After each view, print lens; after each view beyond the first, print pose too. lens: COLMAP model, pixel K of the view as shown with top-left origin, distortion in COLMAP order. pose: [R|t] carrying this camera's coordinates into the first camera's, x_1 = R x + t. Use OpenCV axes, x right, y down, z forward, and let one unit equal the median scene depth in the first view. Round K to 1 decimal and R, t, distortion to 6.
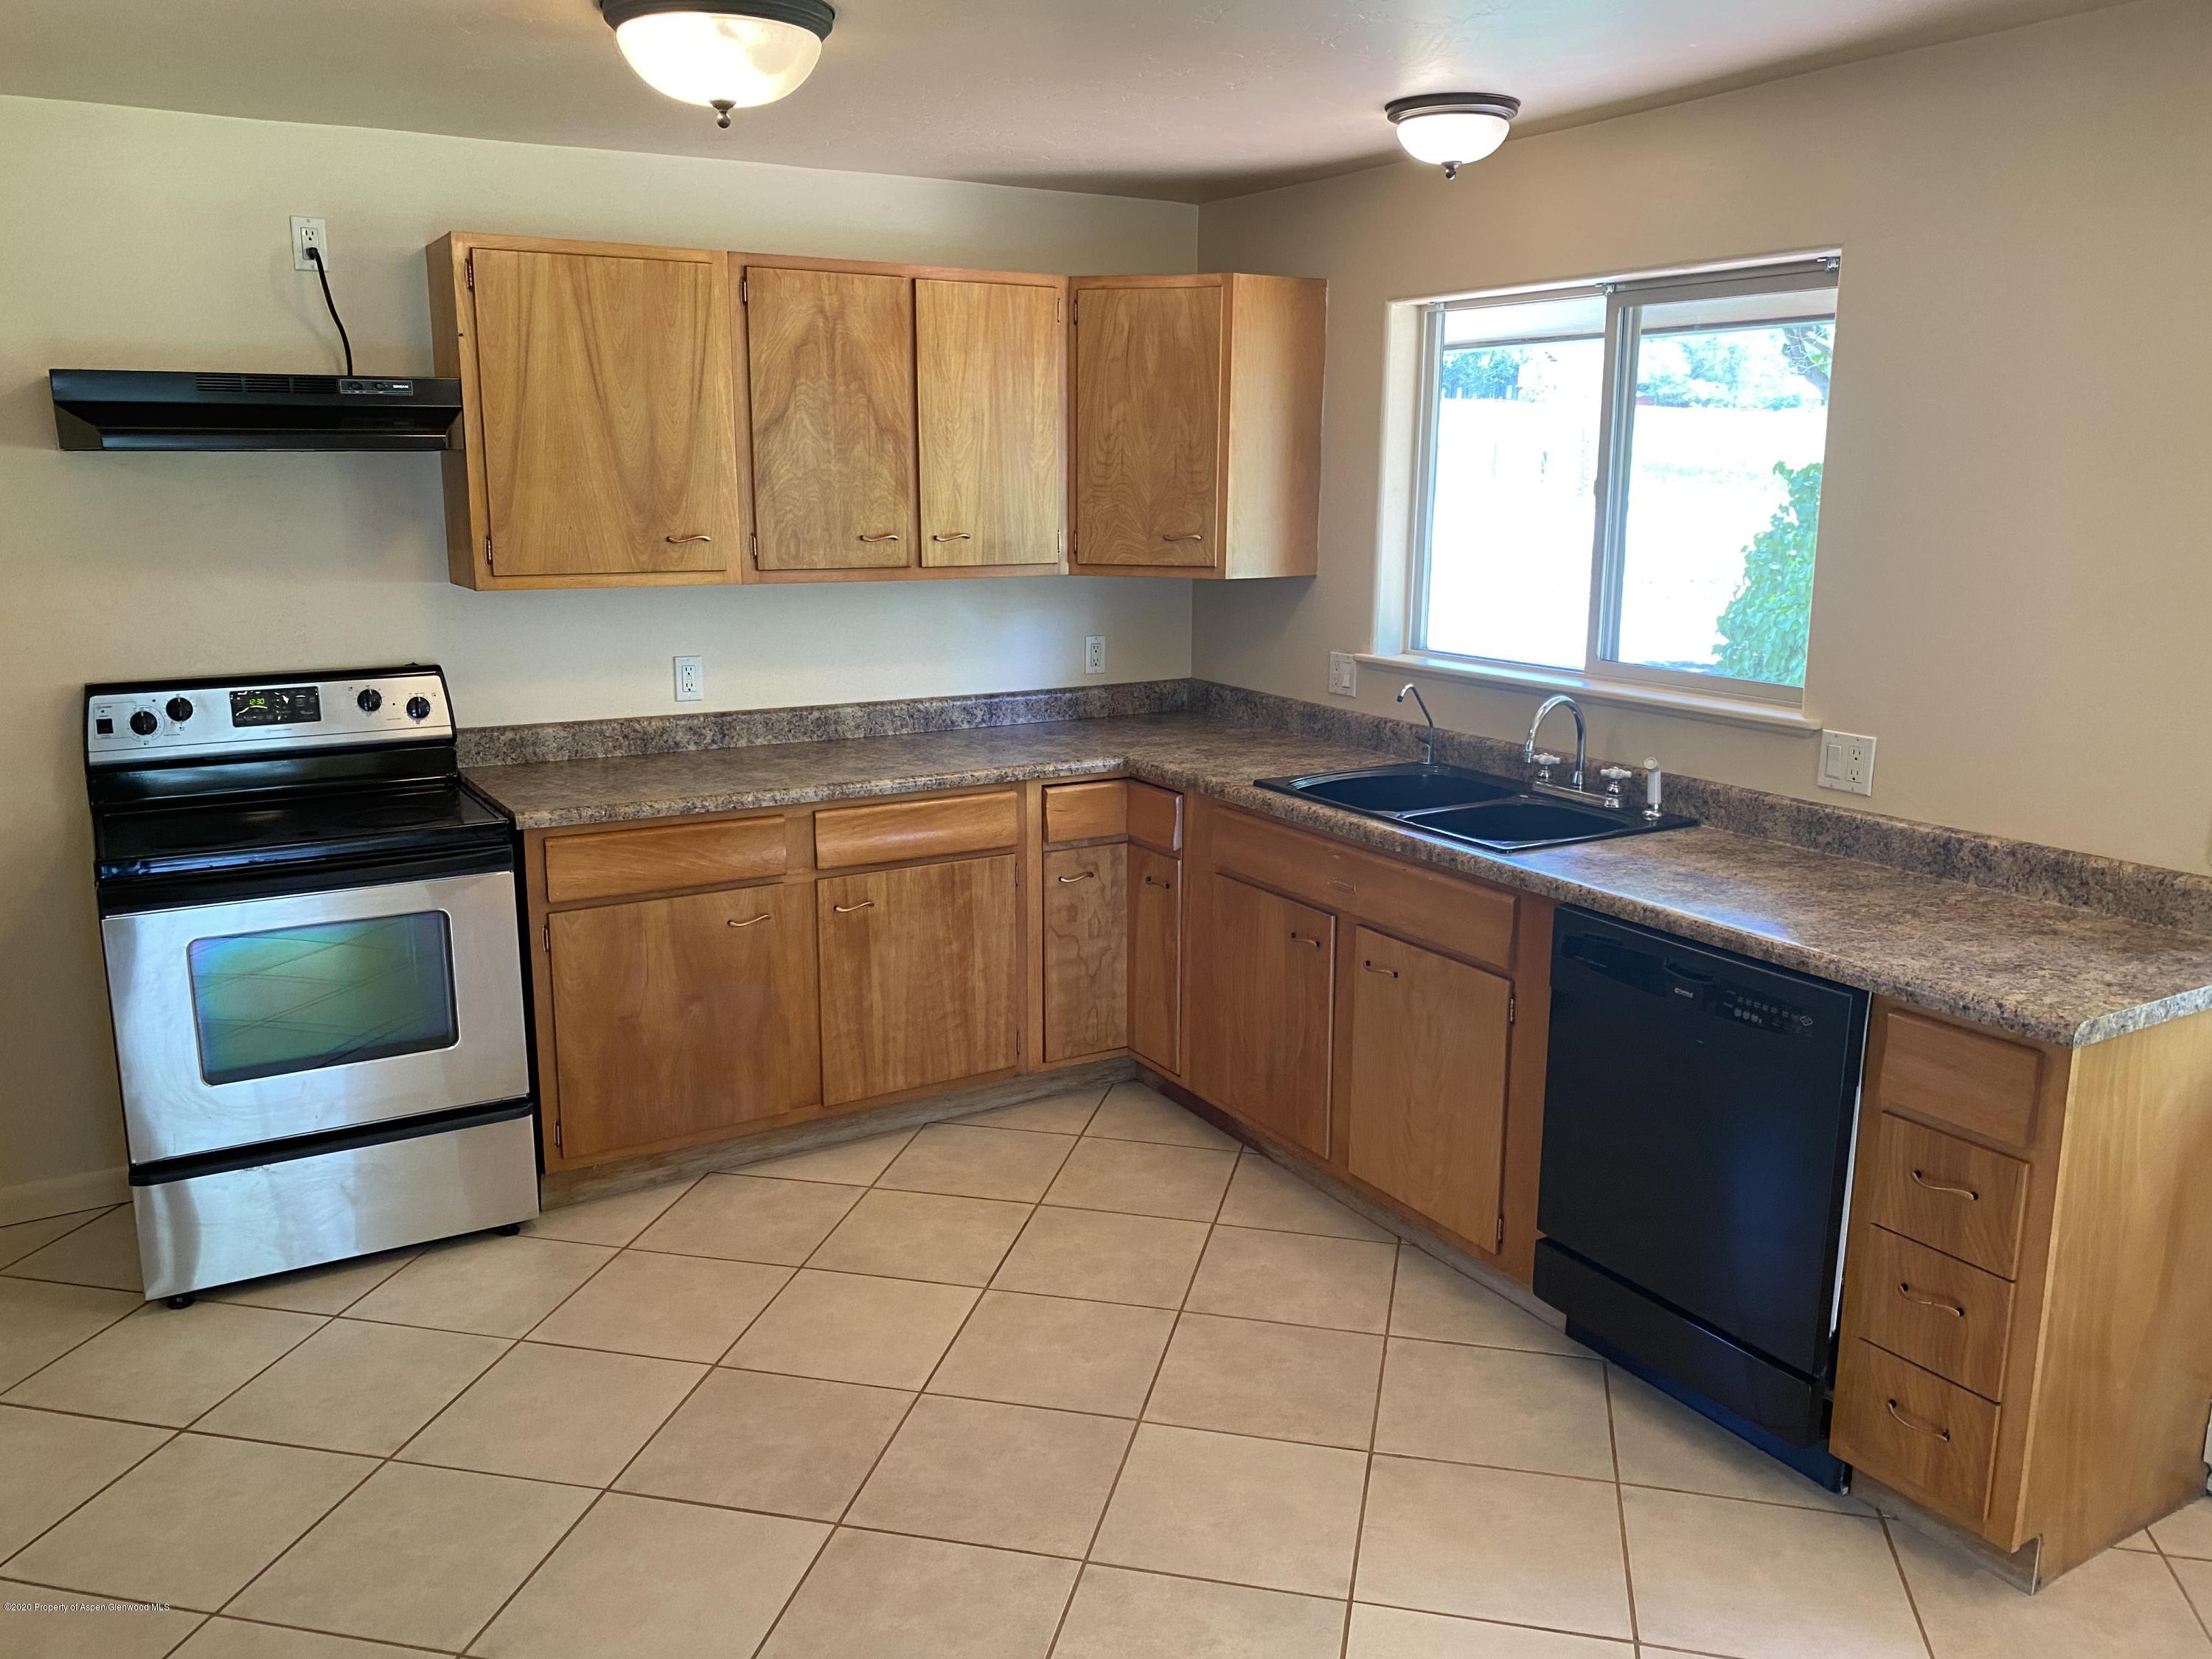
lens RADIAL K [[1685.5, 0, 1106.0], [0, 1685.5, 829.5], [0, 0, 1]] dist [0.155105, -0.328464]
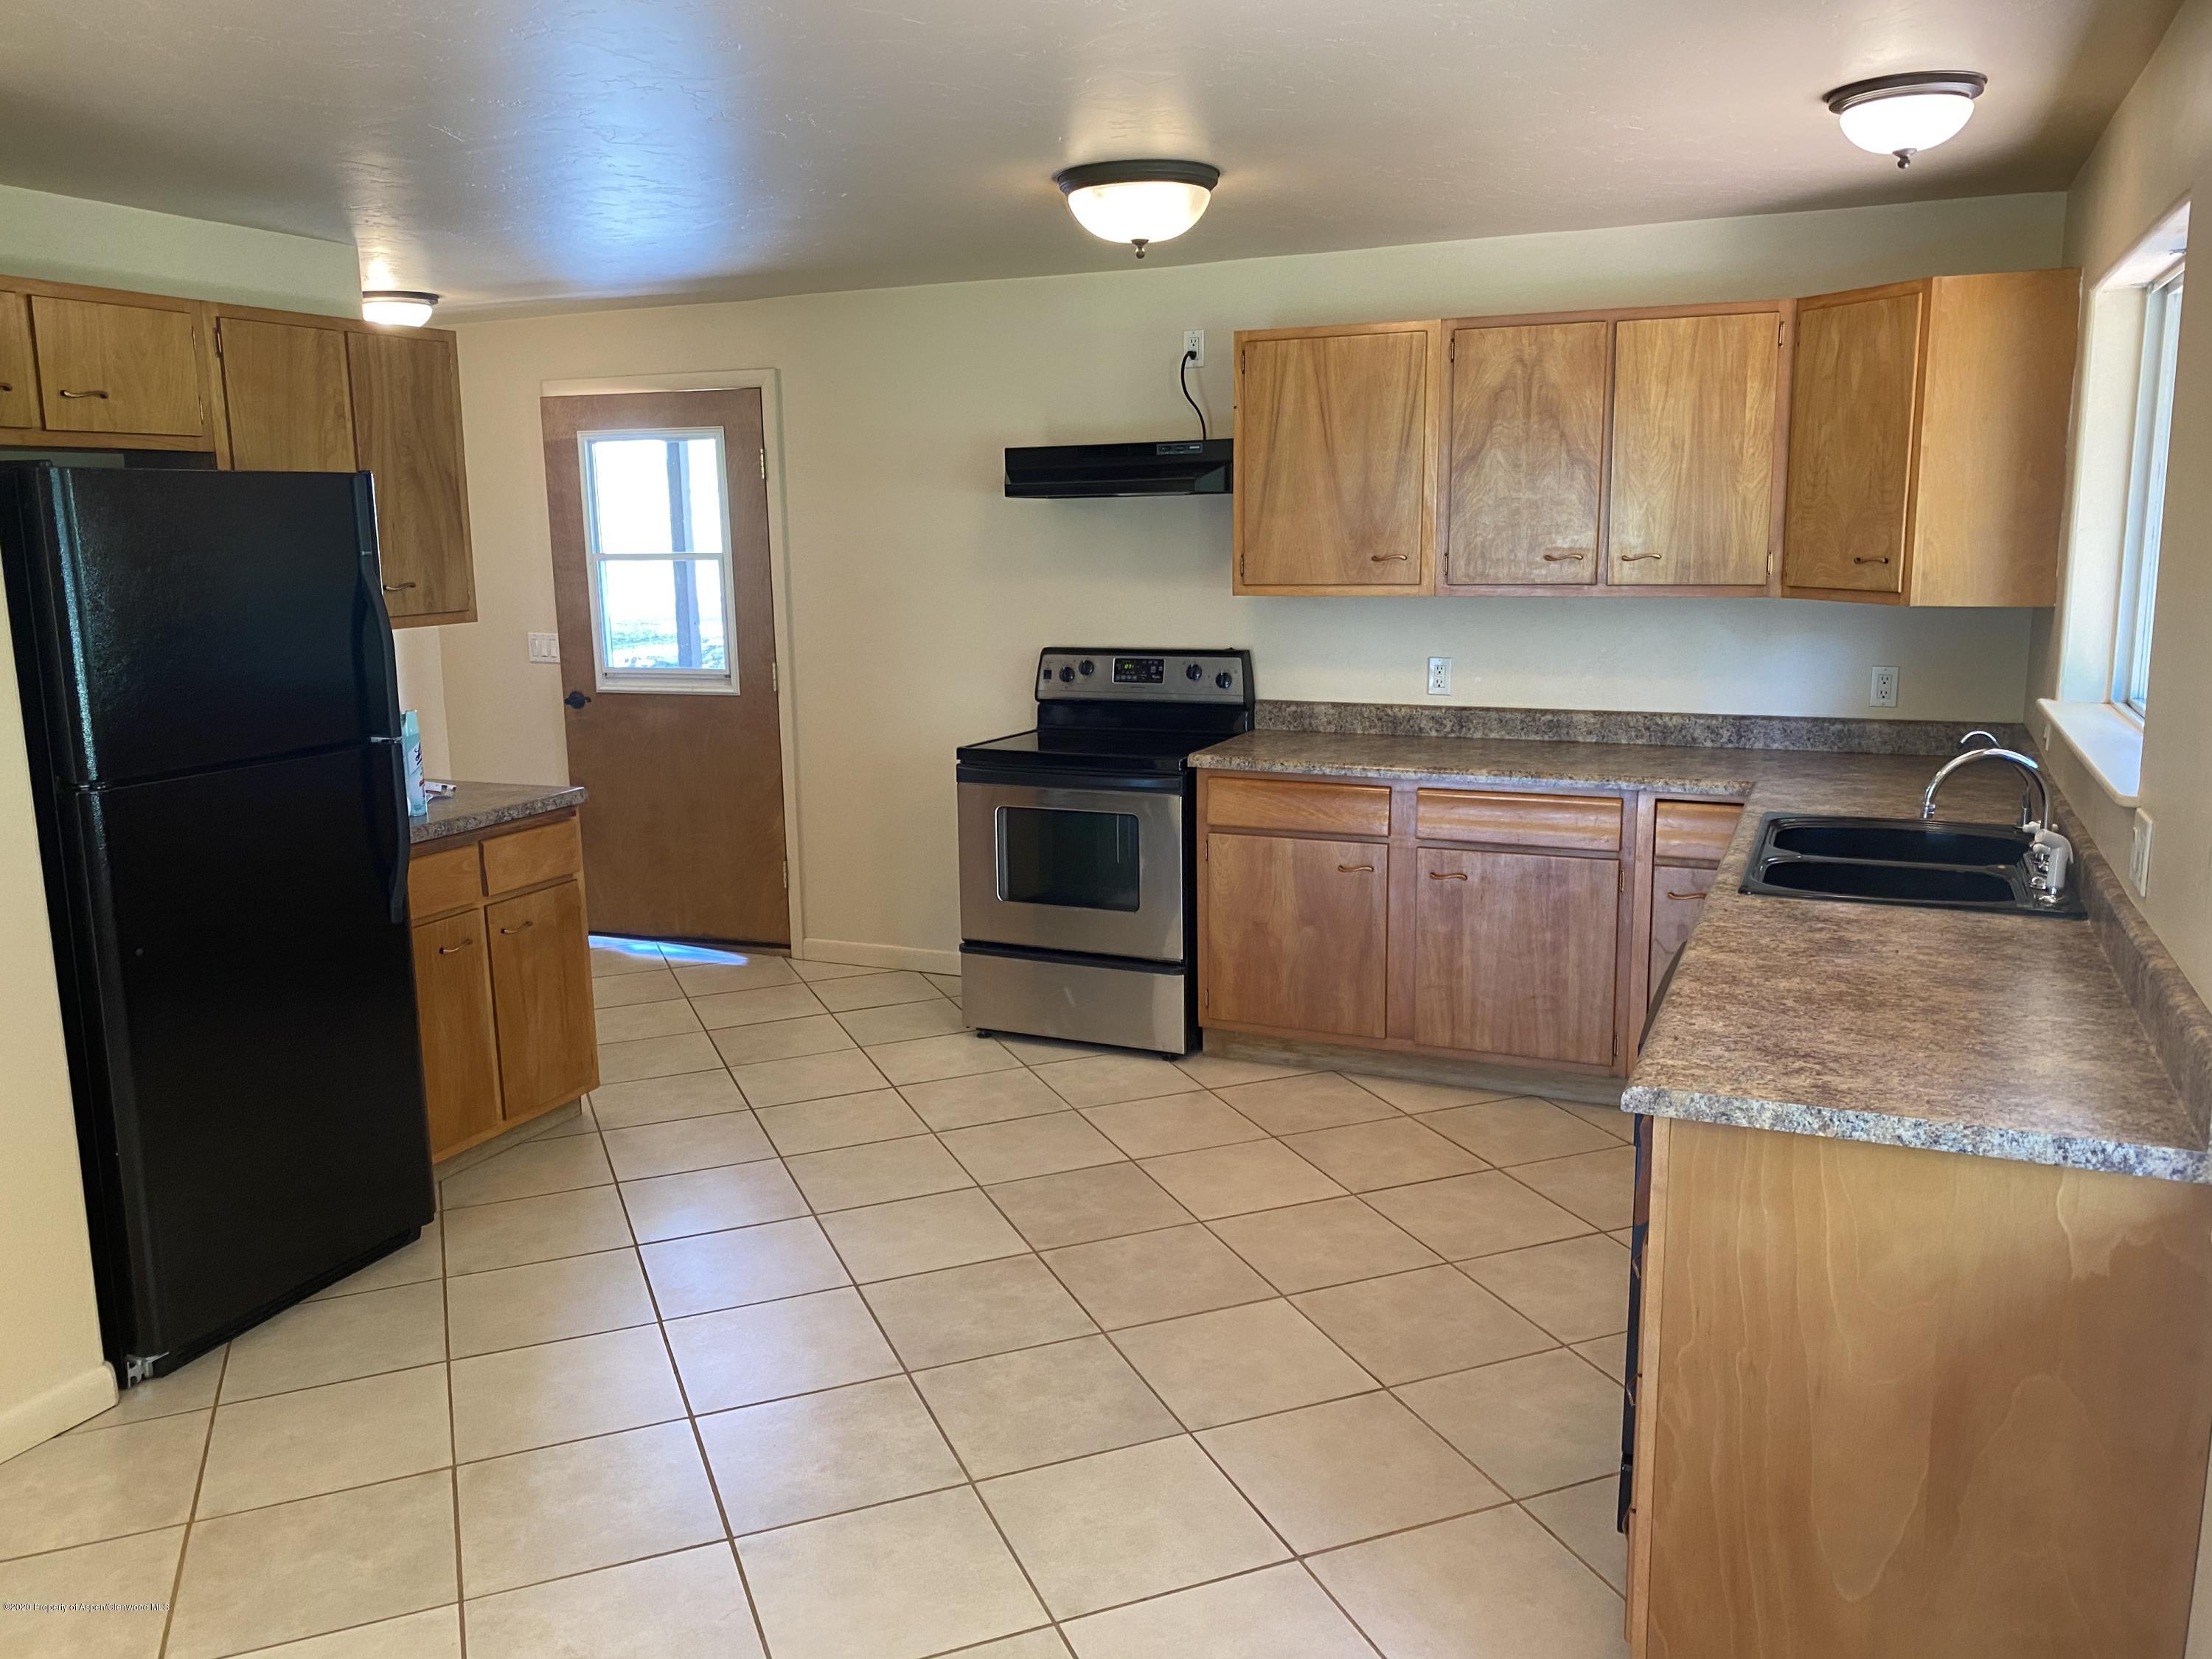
lens RADIAL K [[1682.4, 0, 1106.0], [0, 1682.4, 829.5], [0, 0, 1]] dist [0.146748, -0.376114]
pose [[0.575529, 0.139176, -0.805852, 0.631906], [-0.156349, 0.985961, 0.058620, -0.016852], [0.802697, 0.092257, 0.589209, 0.132177]]
